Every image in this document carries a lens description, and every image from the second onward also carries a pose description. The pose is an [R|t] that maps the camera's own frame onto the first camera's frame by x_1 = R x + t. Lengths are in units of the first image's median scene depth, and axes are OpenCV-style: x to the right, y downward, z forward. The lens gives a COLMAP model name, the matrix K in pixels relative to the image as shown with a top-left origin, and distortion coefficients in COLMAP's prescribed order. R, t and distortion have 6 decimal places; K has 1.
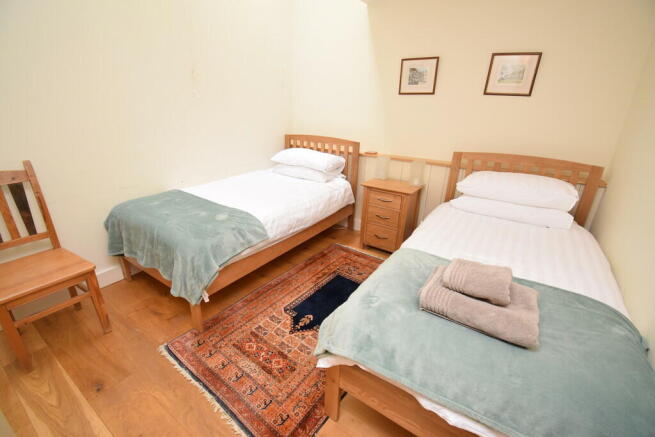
lens RADIAL K [[289.9, 0, 327.5], [0, 289.9, 218.5], [0, 0, 1]] dist [0.000140, -0.000173]
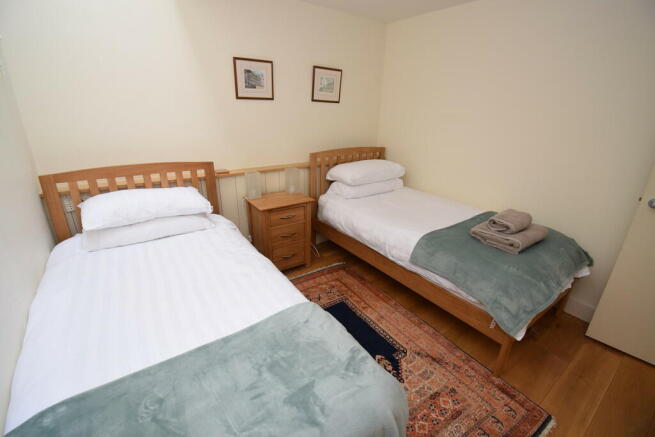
lens RADIAL K [[289.9, 0, 327.5], [0, 289.9, 218.5], [0, 0, 1]] dist [0.000140, -0.000173]
pose [[0.353157, -0.349988, 0.867634, -0.553233], [0.335310, 0.913131, 0.231858, -0.228715], [-0.873411, 0.209044, 0.439833, 0.496237]]
